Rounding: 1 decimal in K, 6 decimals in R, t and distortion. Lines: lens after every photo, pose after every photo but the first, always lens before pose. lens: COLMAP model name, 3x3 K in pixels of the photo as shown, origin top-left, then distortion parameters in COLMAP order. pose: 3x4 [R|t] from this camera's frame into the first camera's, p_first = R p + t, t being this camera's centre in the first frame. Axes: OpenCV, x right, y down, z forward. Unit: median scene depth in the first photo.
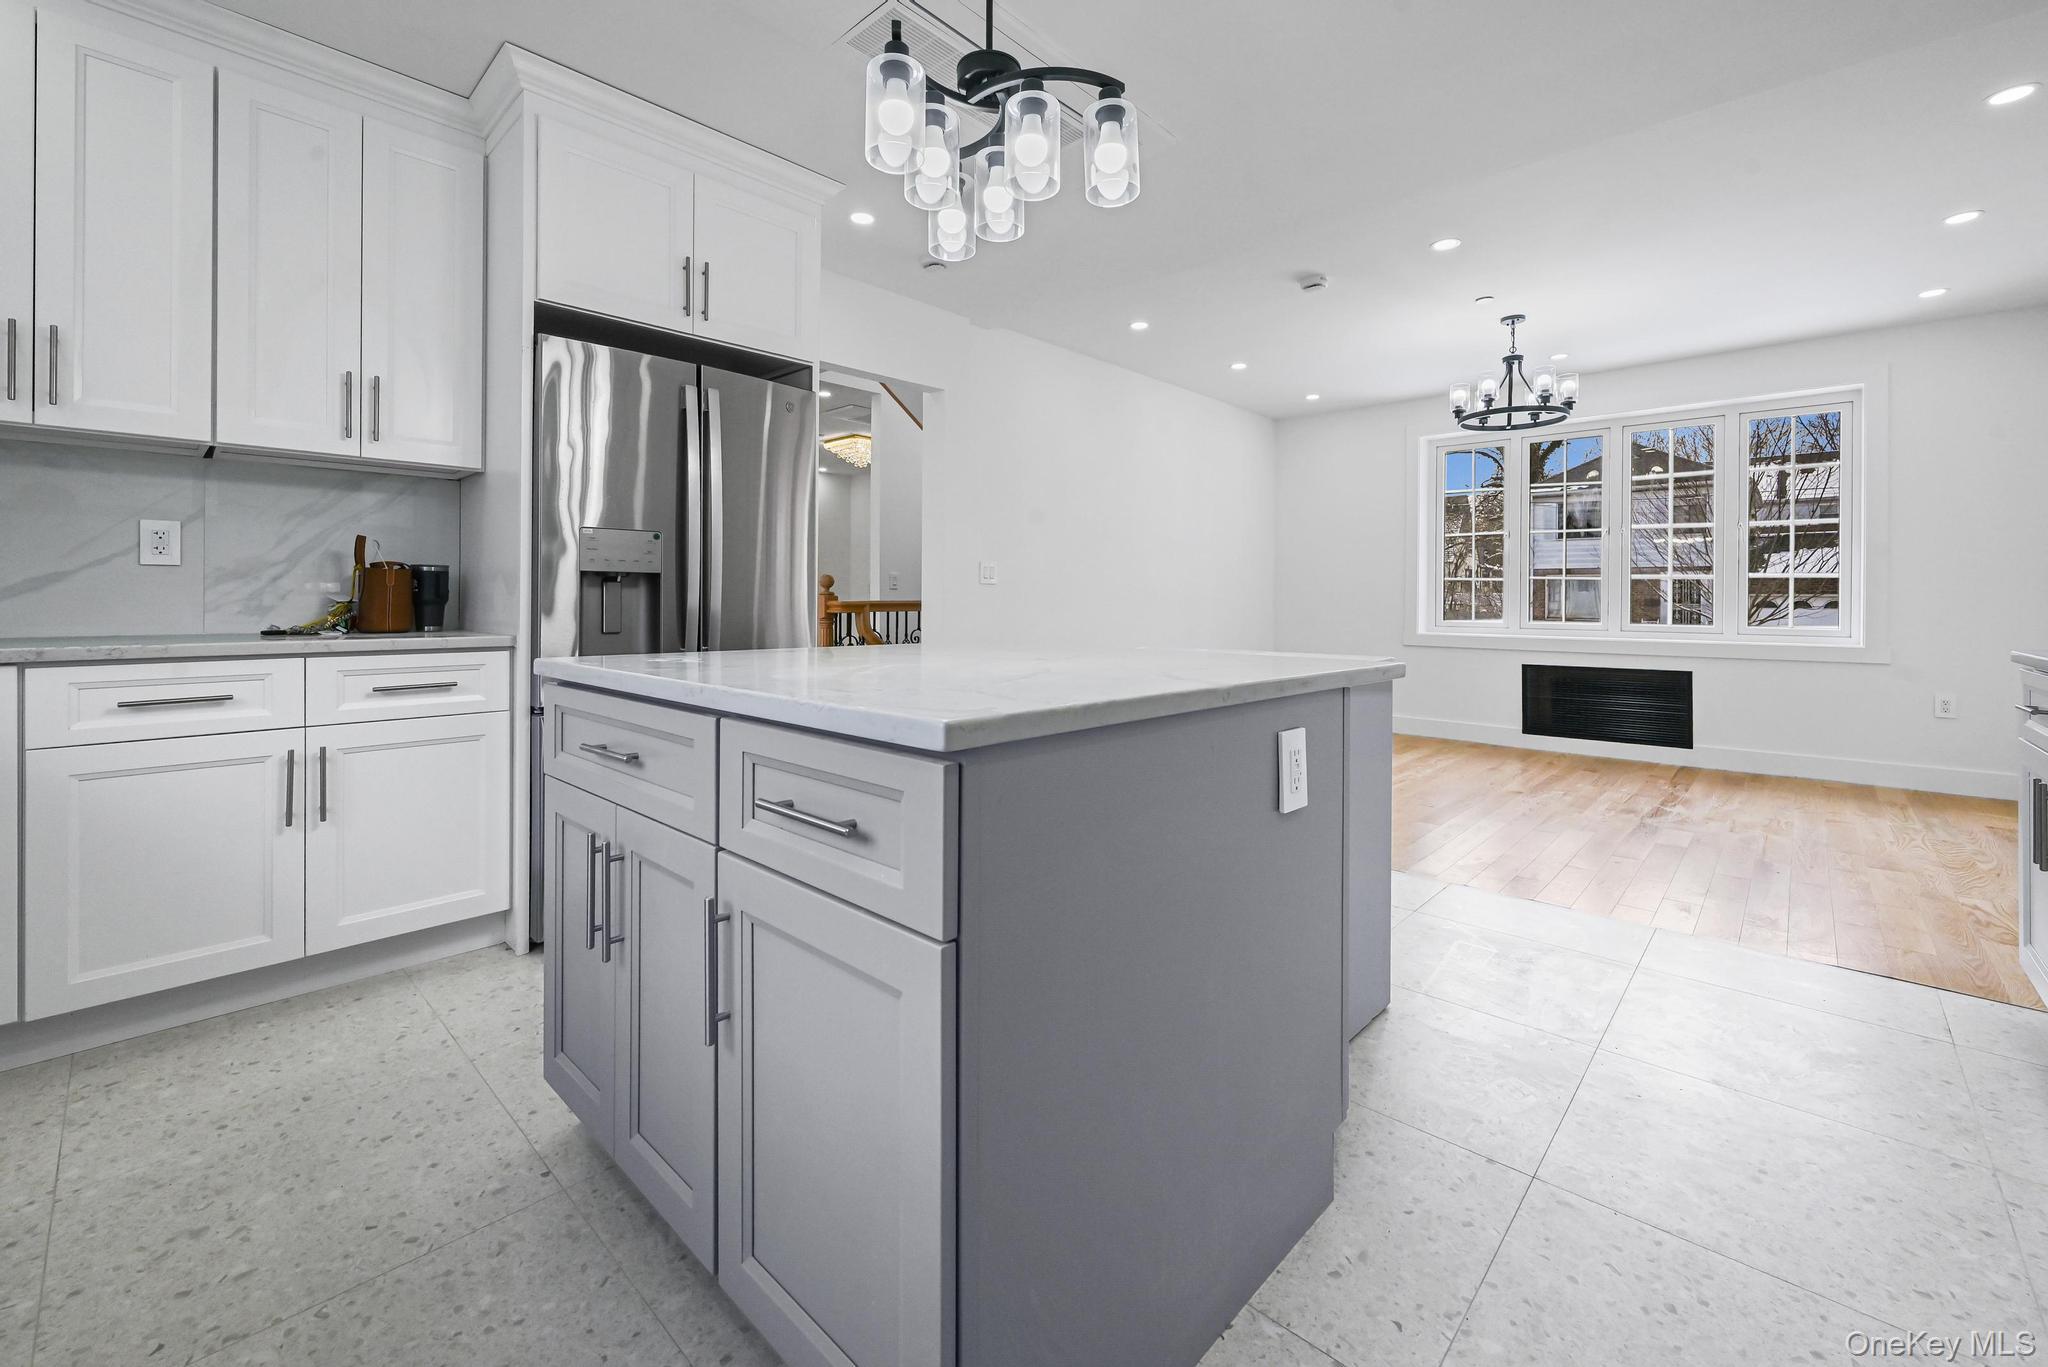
lens RADIAL K [[843.7, 0, 1022.4], [0, 843.7, 583.6], [0, 0, 1]] dist [-0.004056, -0.000376]
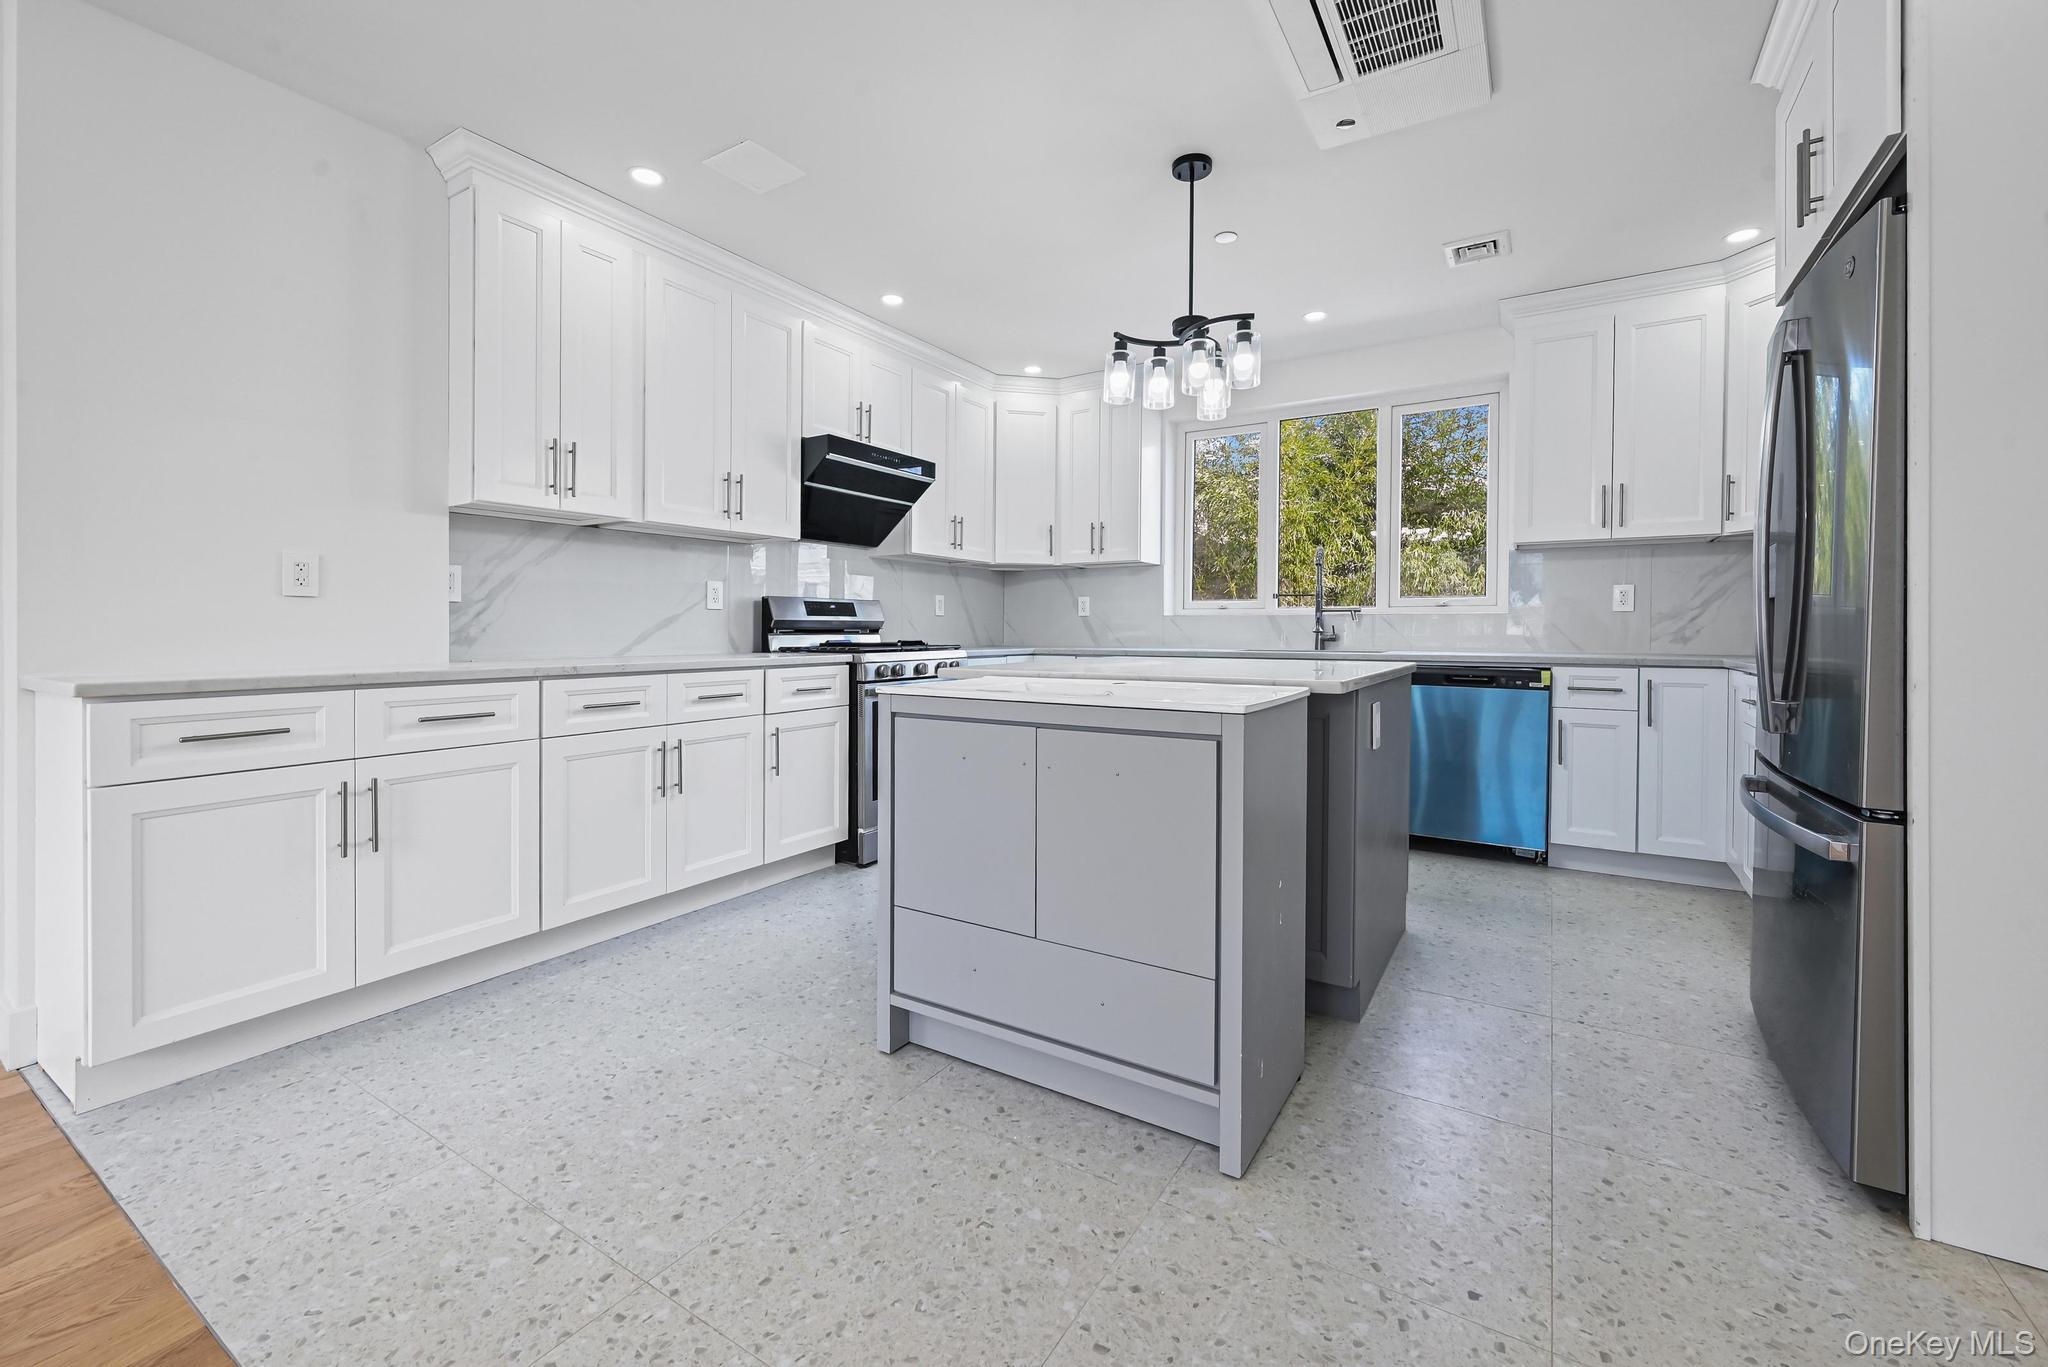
lens RADIAL K [[836.7, 0, 1031.3], [0, 836.7, 647.9], [0, 0, 1]] dist [0.000462, 0.000311]
pose [[-0.981240, -0.002470, -0.192775, 0.177776], [-0.002664, 0.999996, 0.000746, 0.016627], [0.192772, 0.001245, -0.981243, 0.779038]]
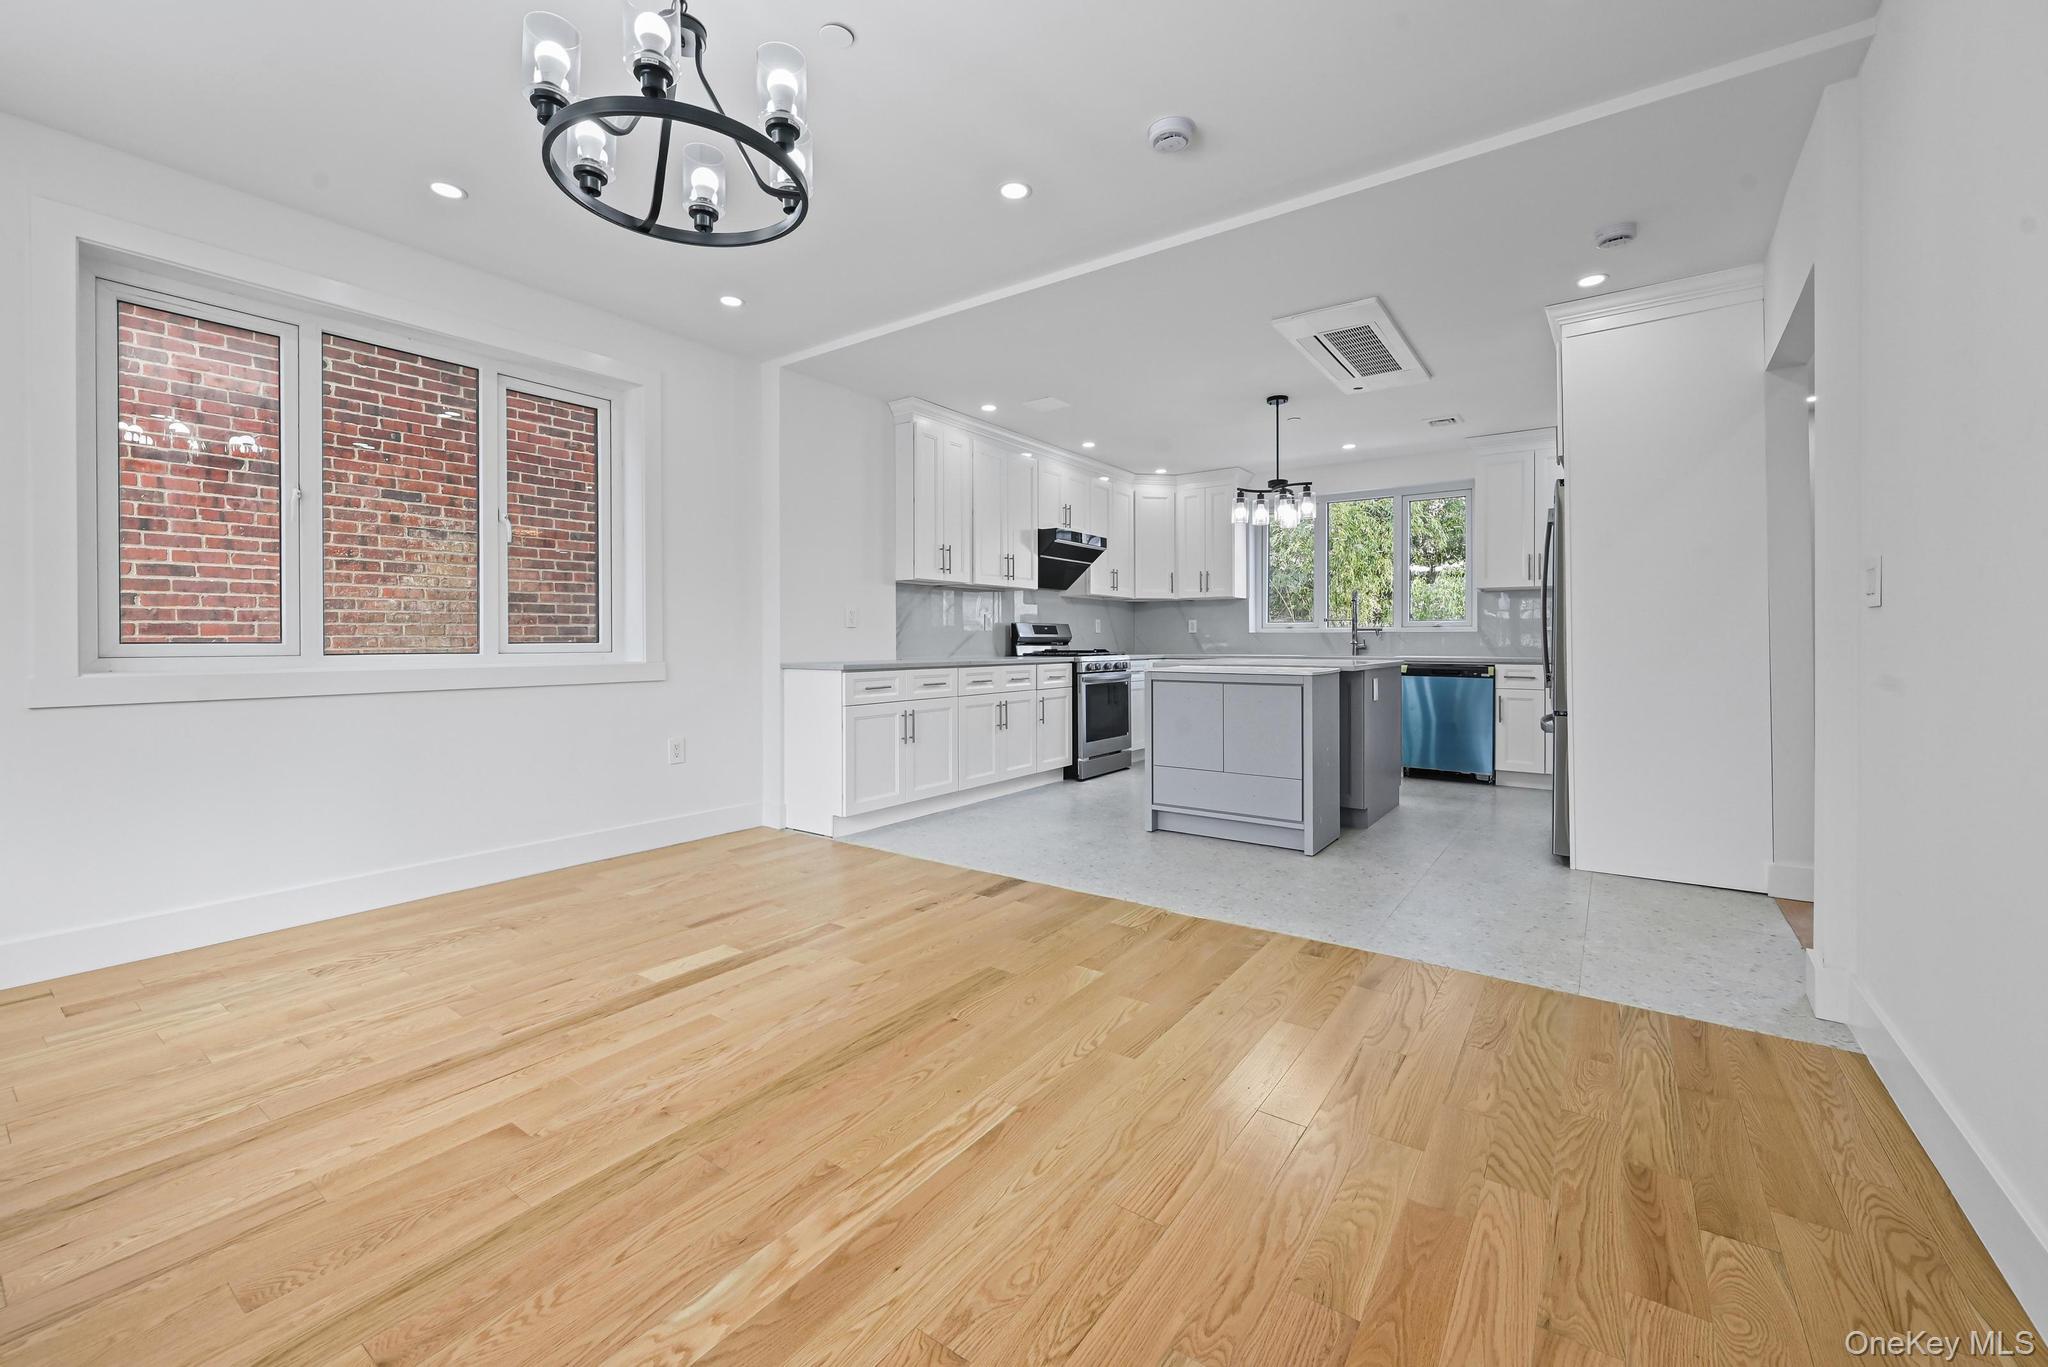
lens RADIAL K [[820.9, 0, 1023.6], [0, 820.9, 637.5], [0, 0, 1]] dist [-0.002092, 0.000156]
pose [[-0.992429, -0.005608, -0.122688, 0.394767], [-0.002430, 0.999658, -0.026041, 0.025394], [0.122792, -0.025546, -0.992104, 1.204093]]
